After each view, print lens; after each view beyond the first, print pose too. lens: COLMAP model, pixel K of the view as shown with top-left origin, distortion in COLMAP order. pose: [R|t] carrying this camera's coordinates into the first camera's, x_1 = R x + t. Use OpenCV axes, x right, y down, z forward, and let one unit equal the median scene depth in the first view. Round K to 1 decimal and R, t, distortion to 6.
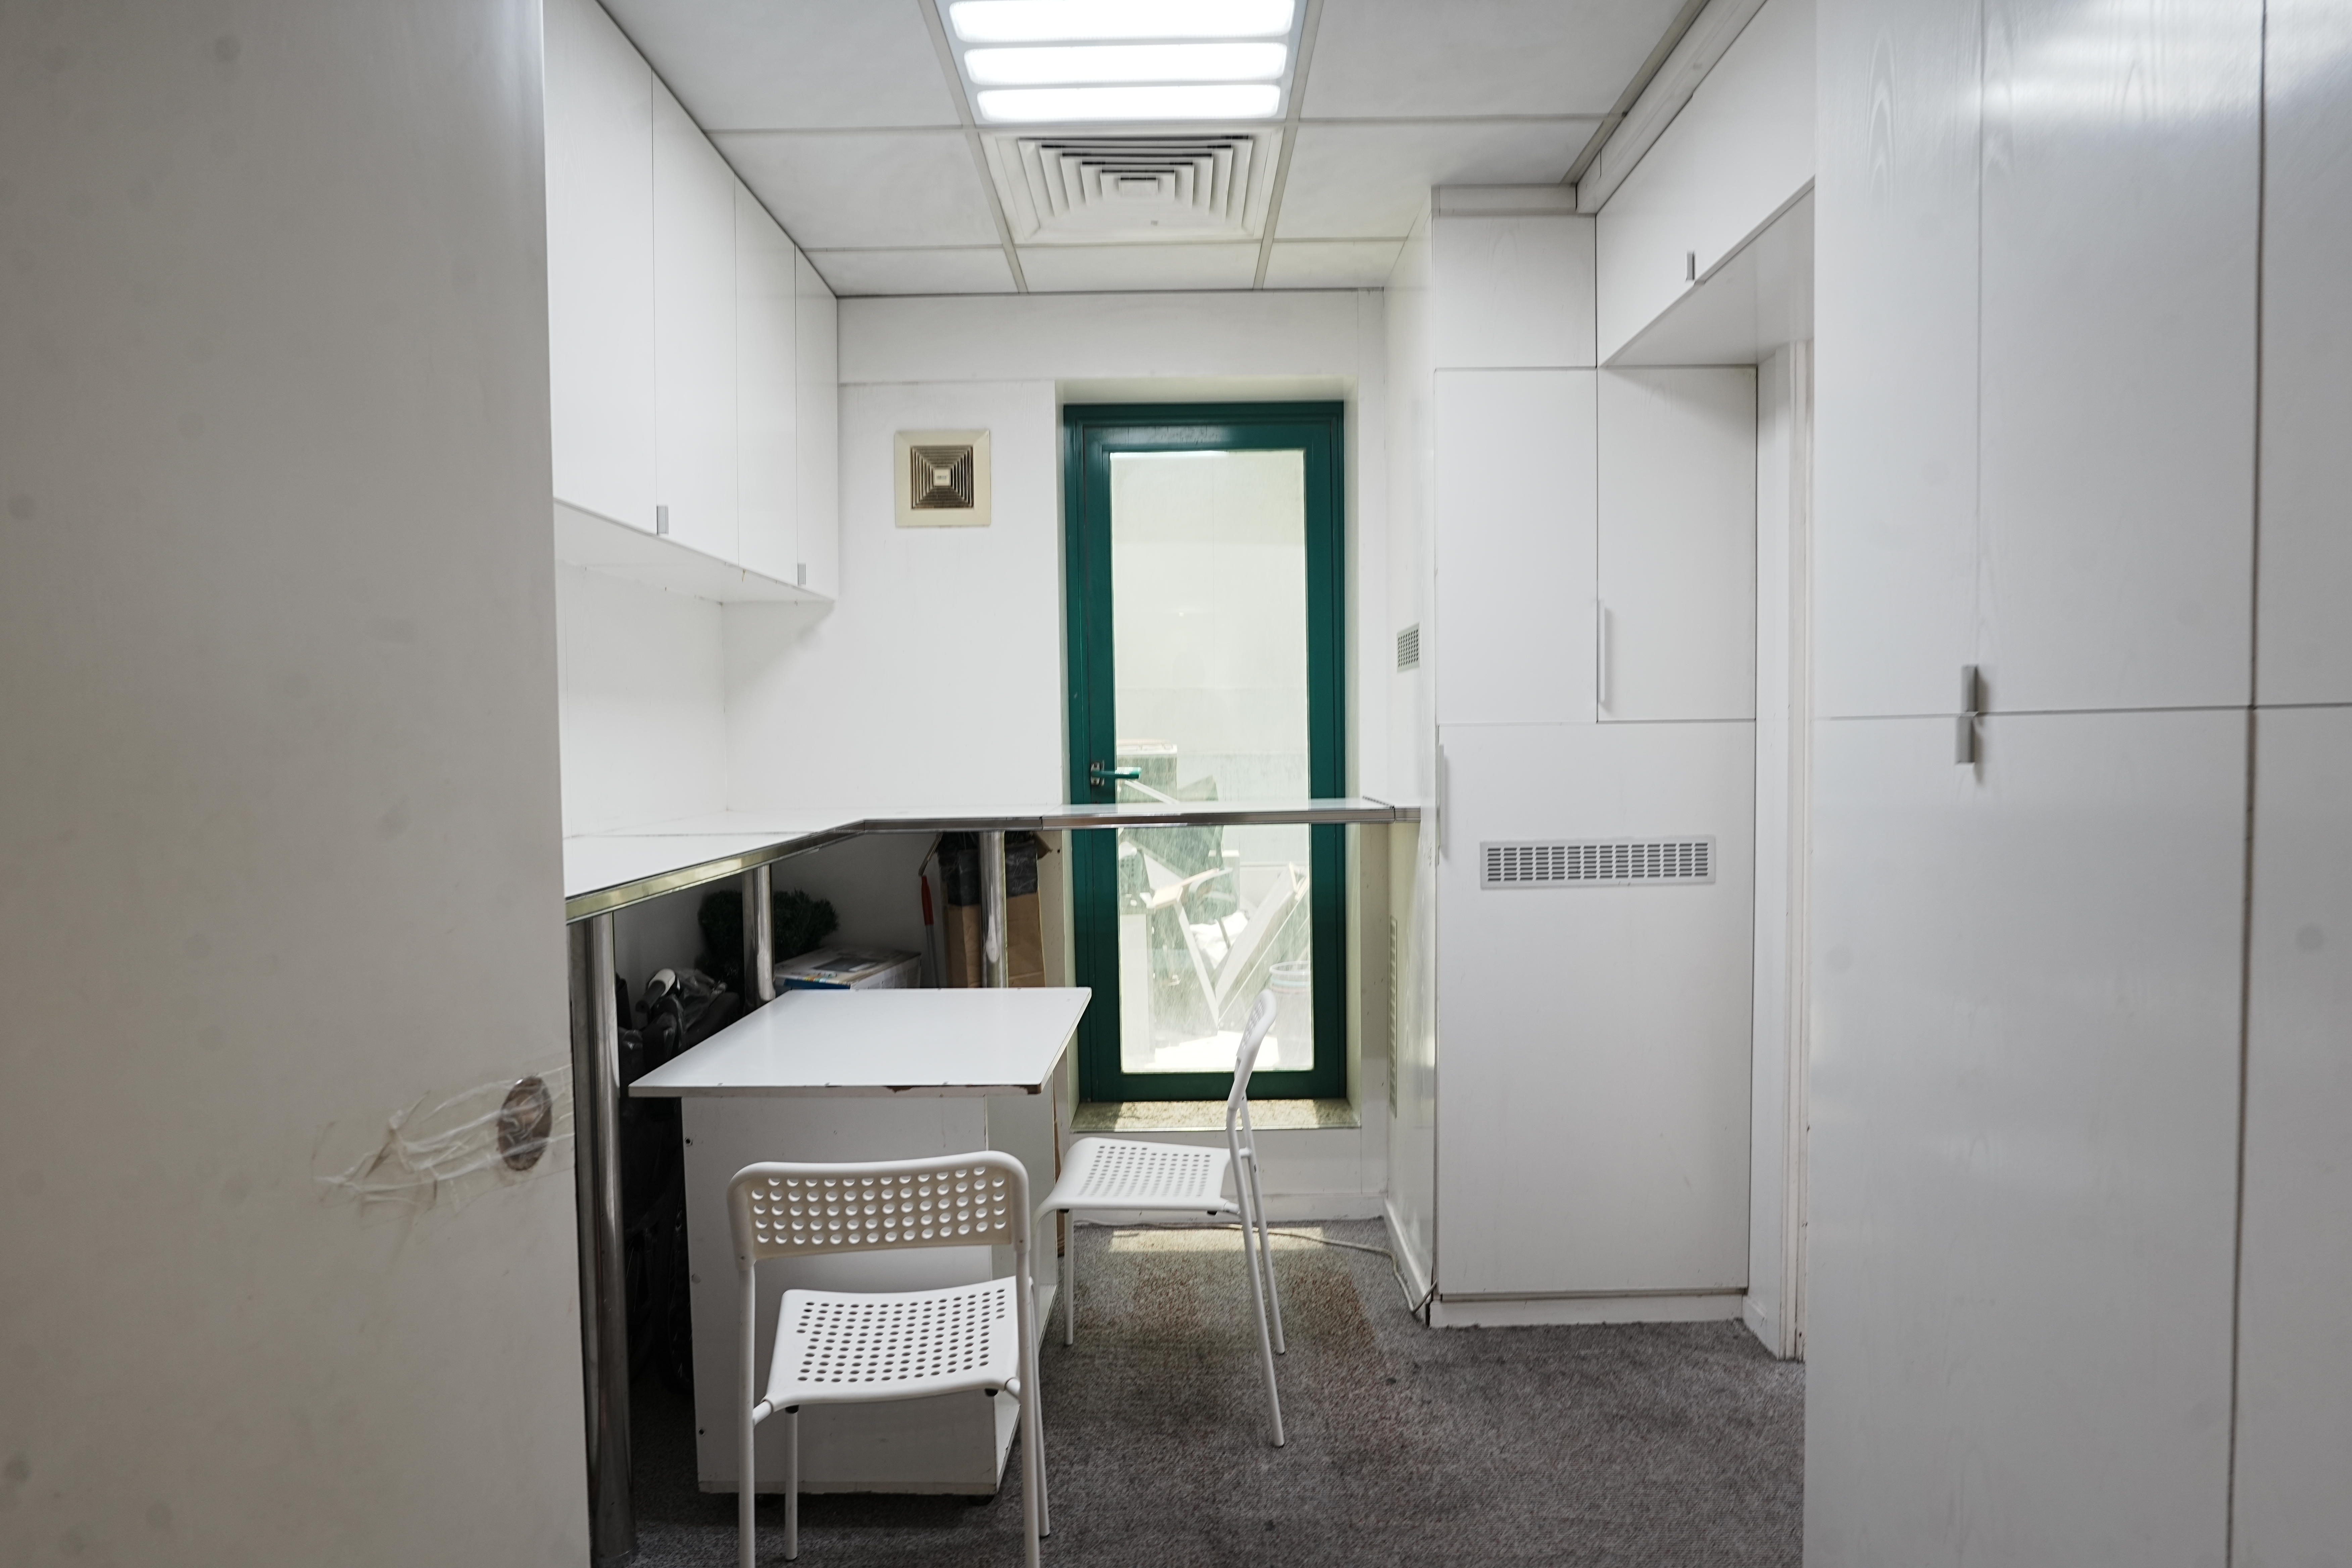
lens RADIAL K [[1299.3, 0, 1176.0], [0, 1299.3, 784.0], [0, 0, 1]] dist [-0.029674, 0.007096]
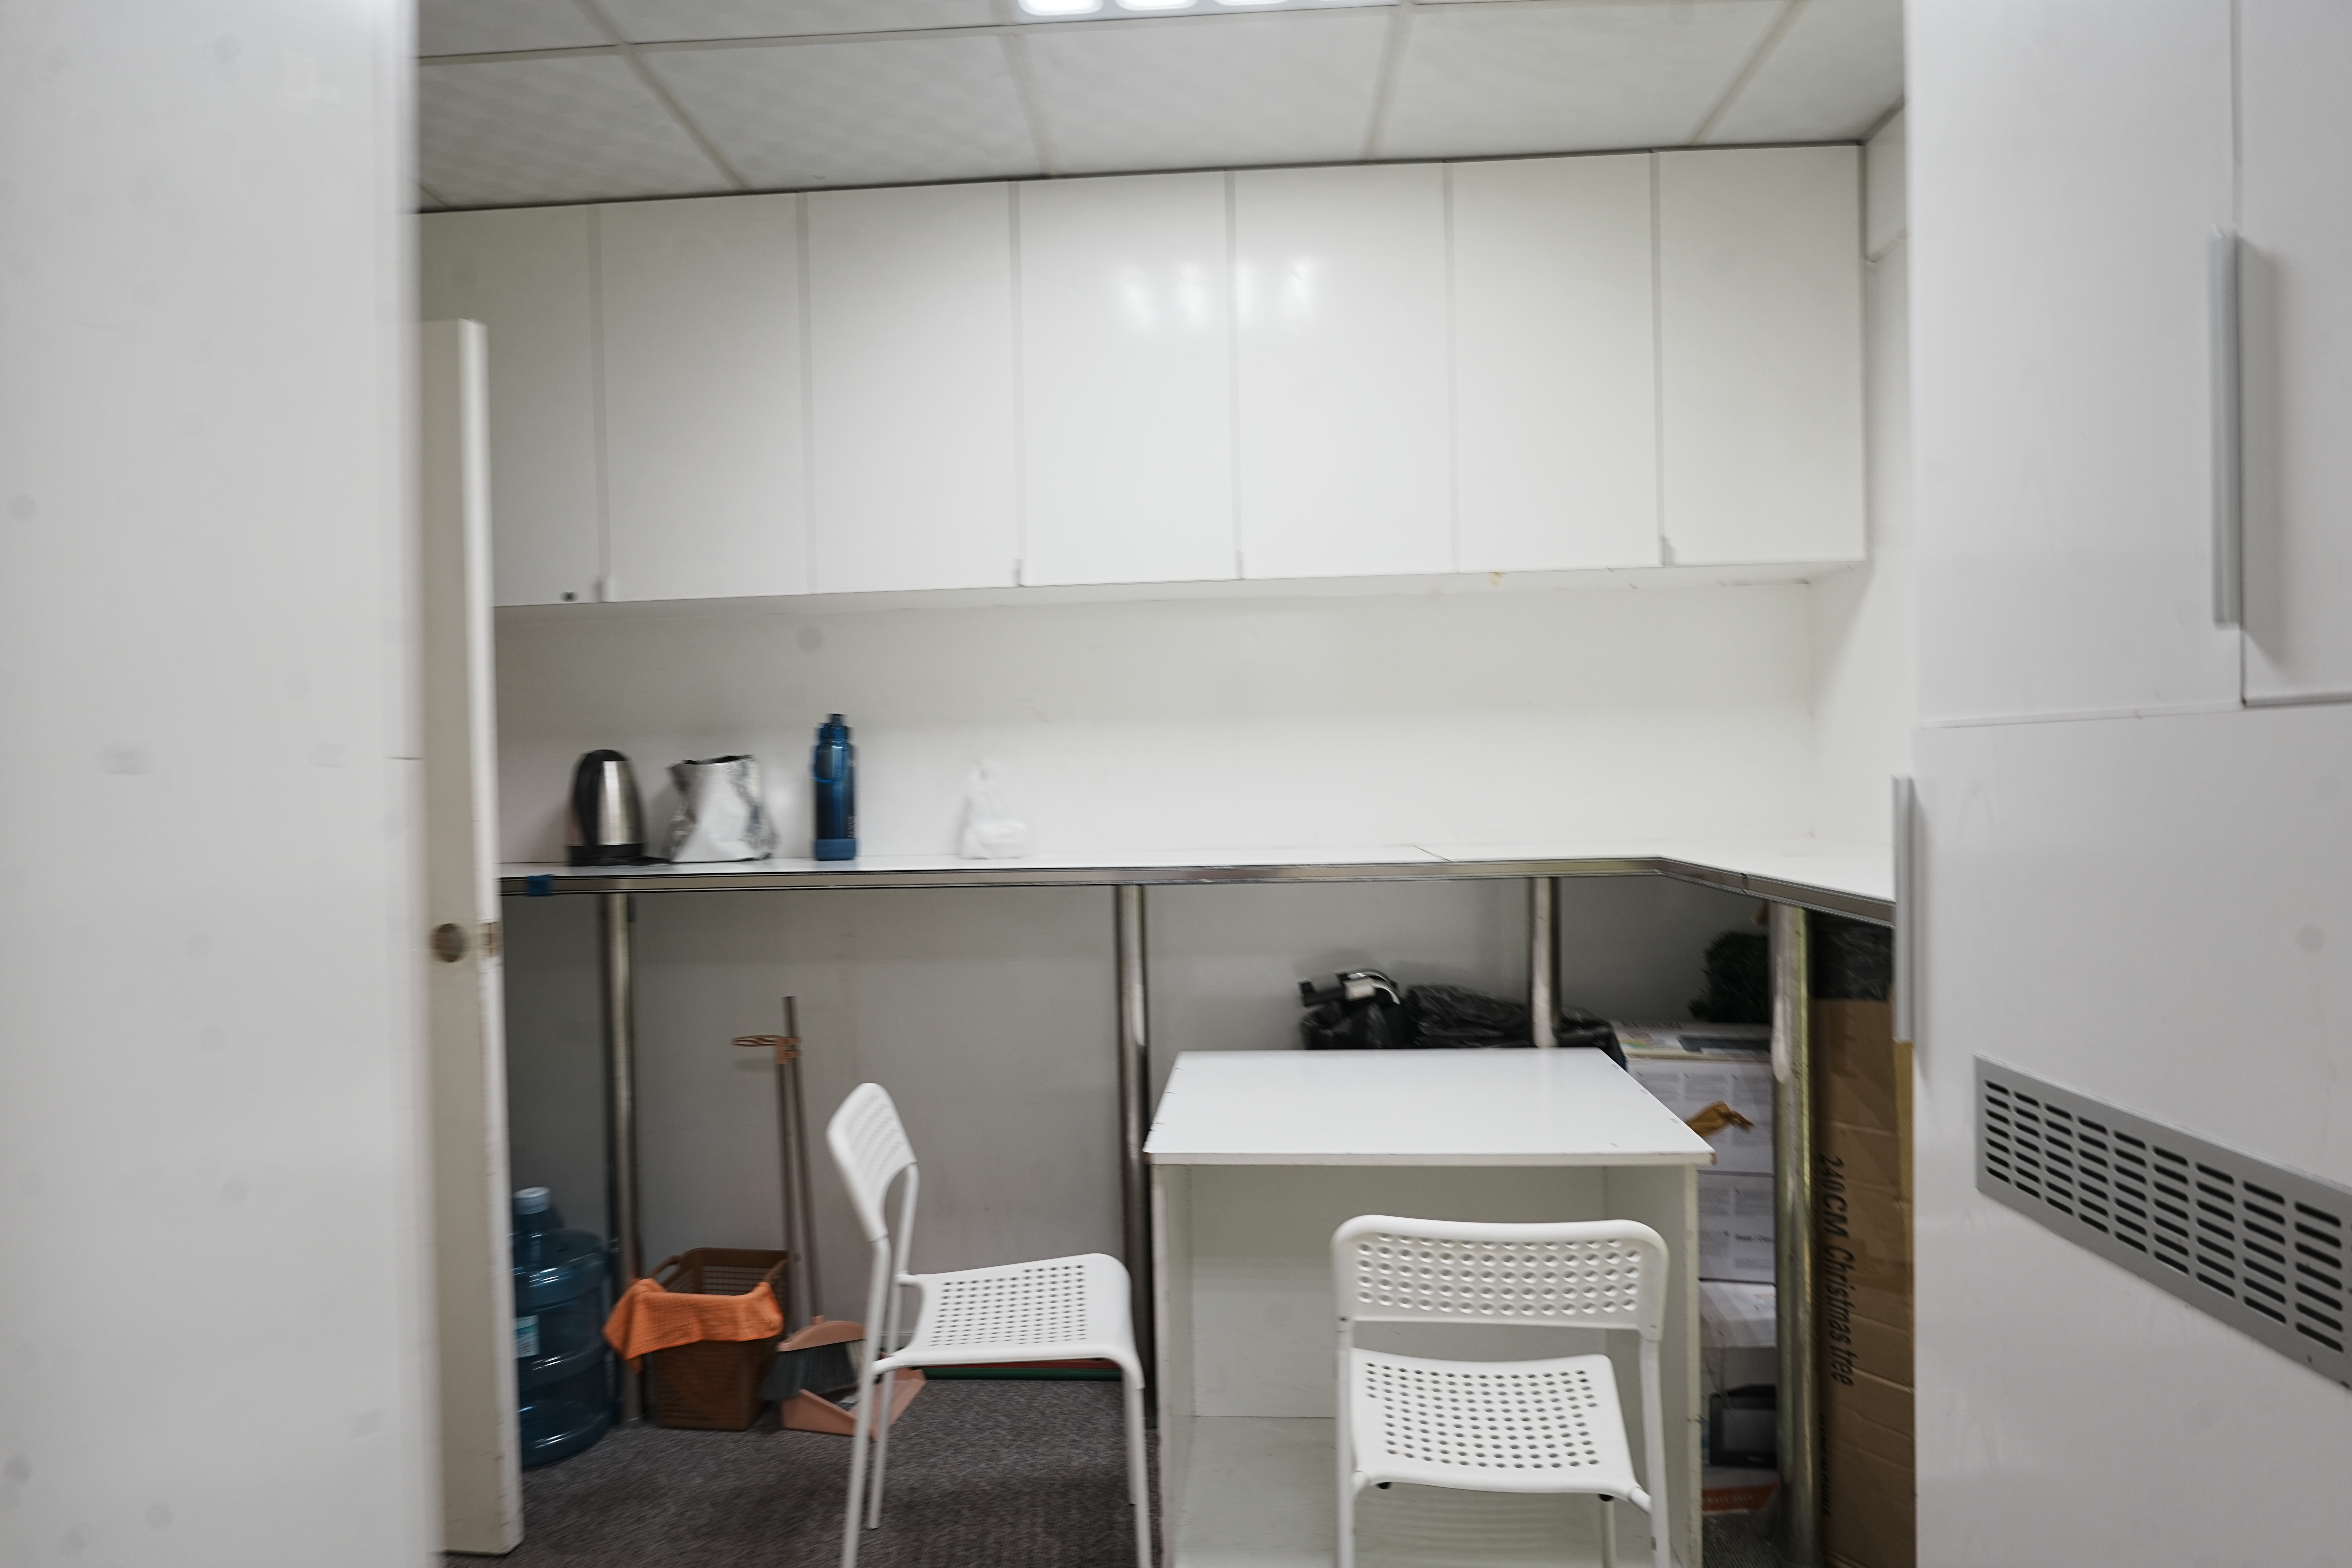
lens RADIAL K [[1299.3, 0, 1176.0], [0, 1299.3, 784.0], [0, 0, 1]] dist [-0.029674, 0.007096]
pose [[-0.018100, 0.026696, -0.999480, 0.468939], [-0.015566, 0.999515, 0.026979, -0.028462], [0.999715, 0.016046, -0.017676, 0.630325]]
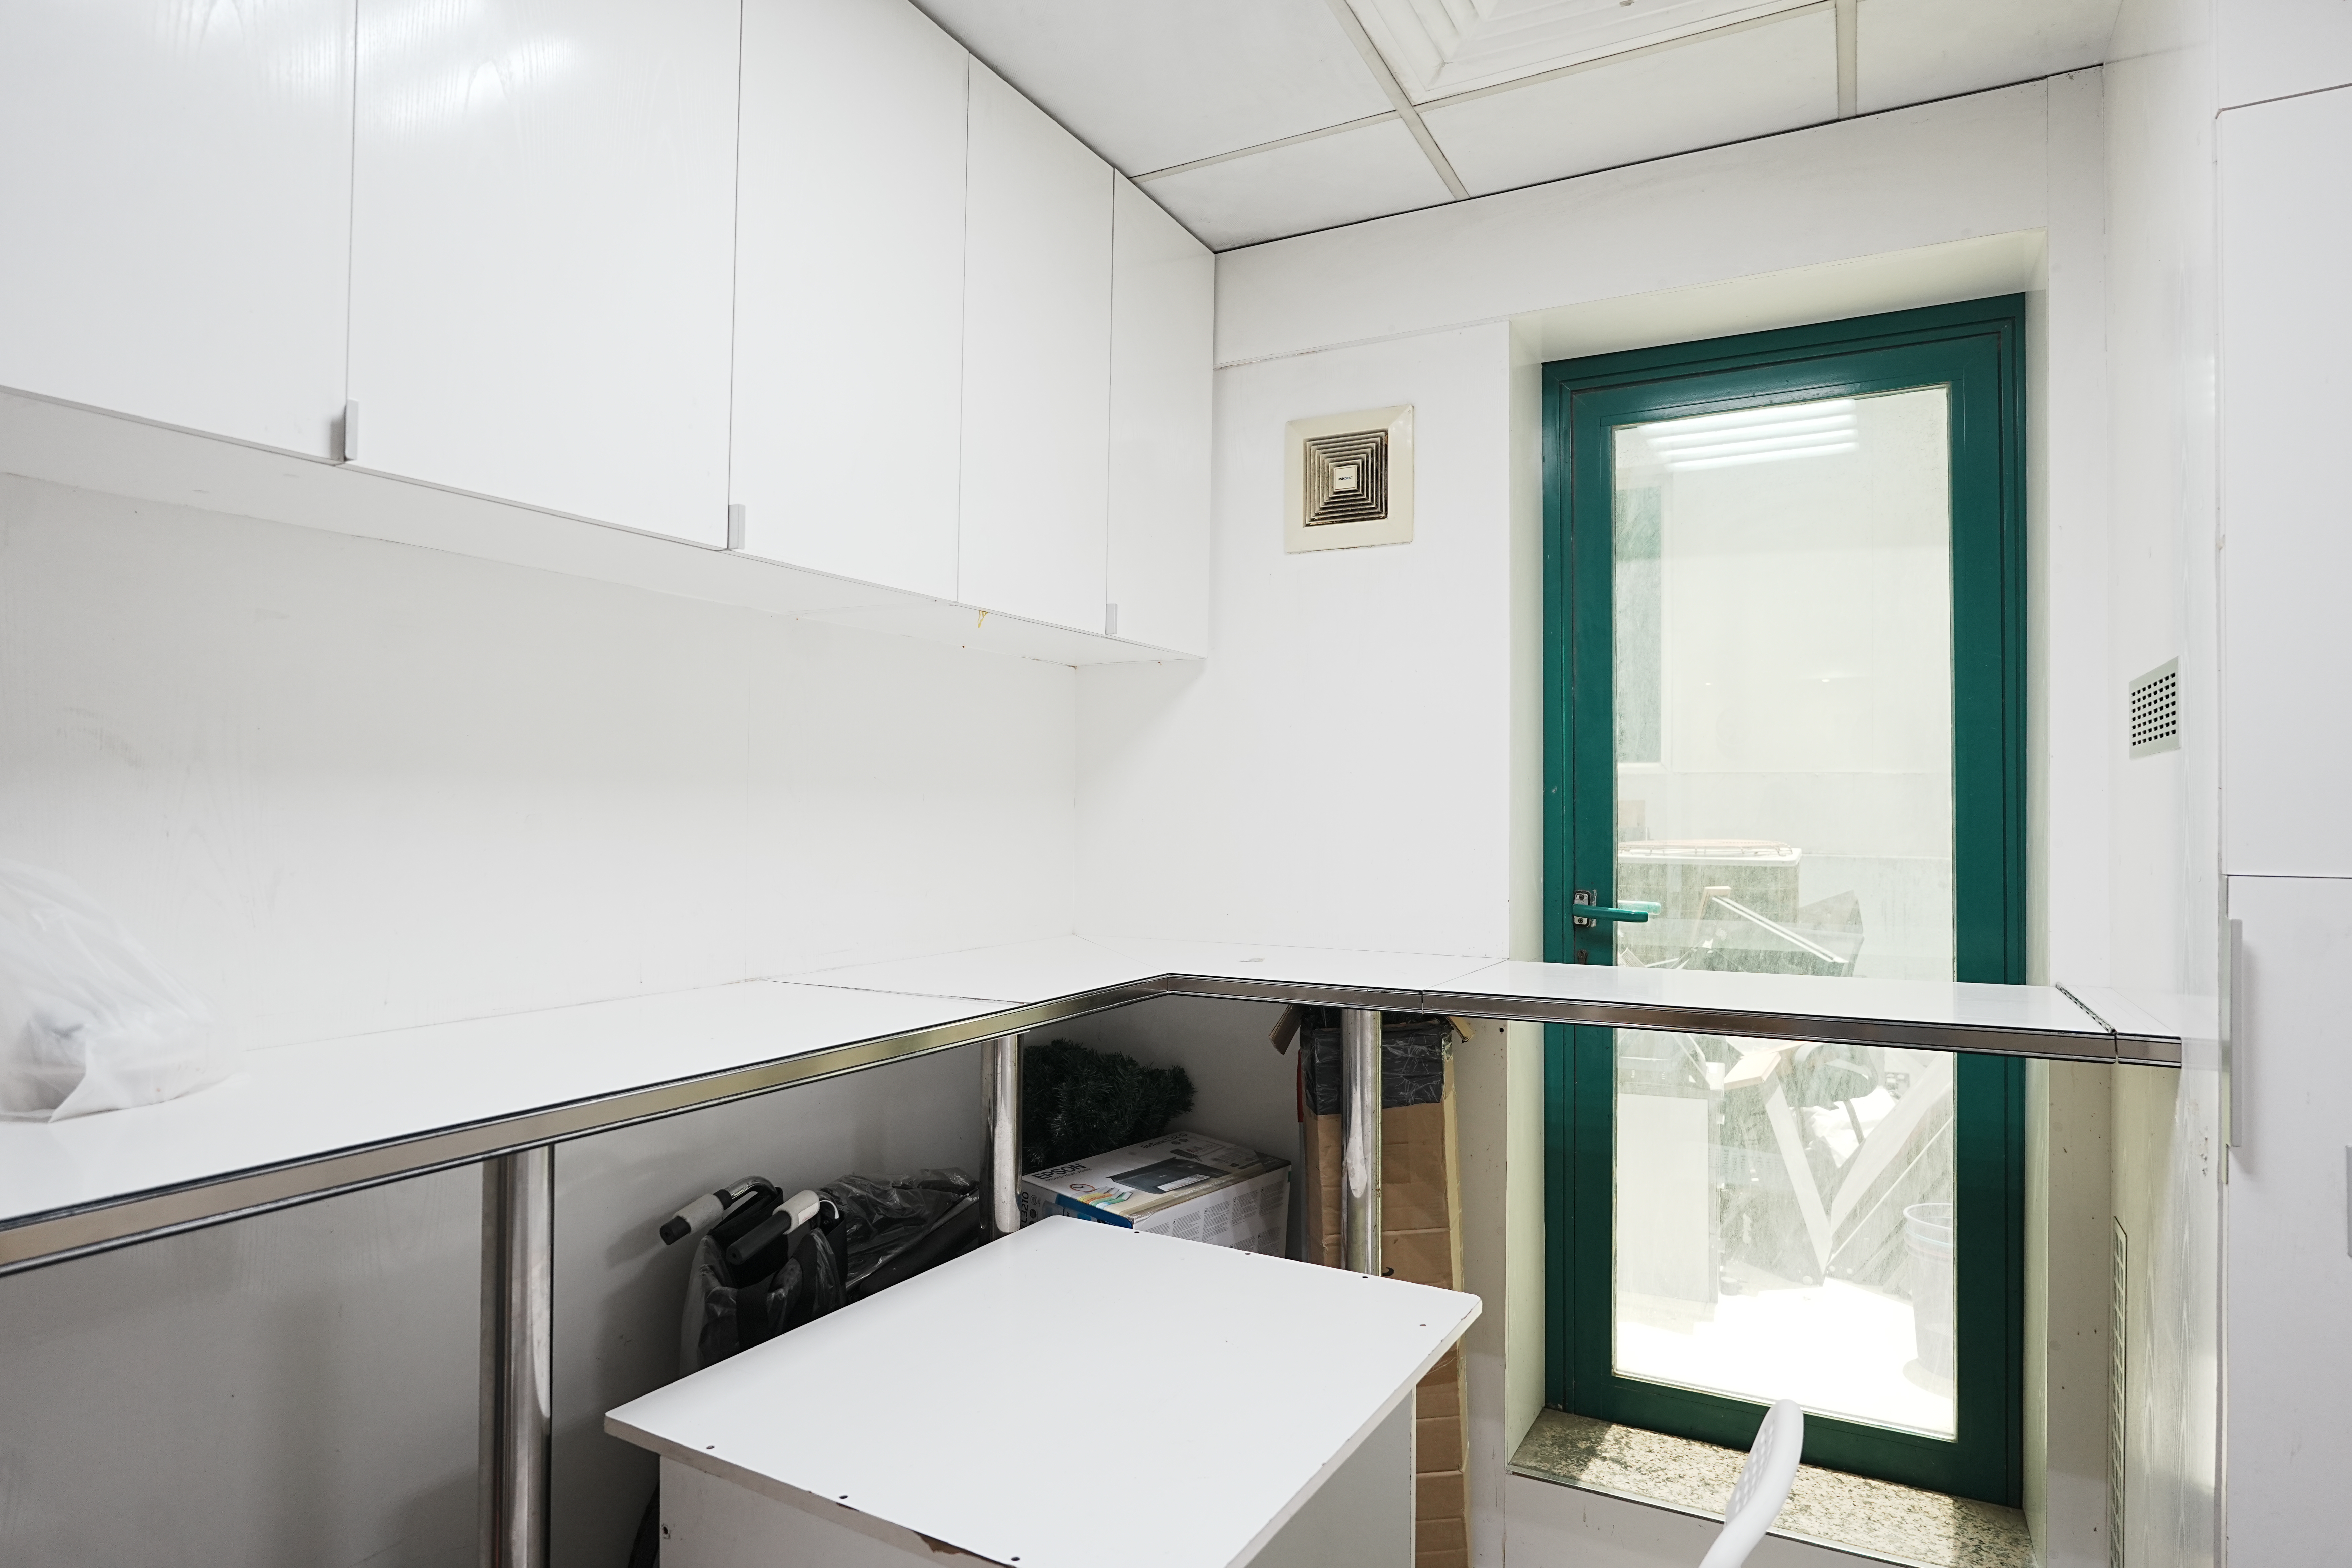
lens RADIAL K [[1299.3, 0, 1176.0], [0, 1299.3, 784.0], [0, 0, 1]] dist [-0.029674, 0.007096]
pose [[0.882203, 0.011184, -0.470737, 0.070998], [-0.039258, 0.997984, -0.049862, -0.033022], [0.469230, 0.062469, 0.880864, 0.350025]]
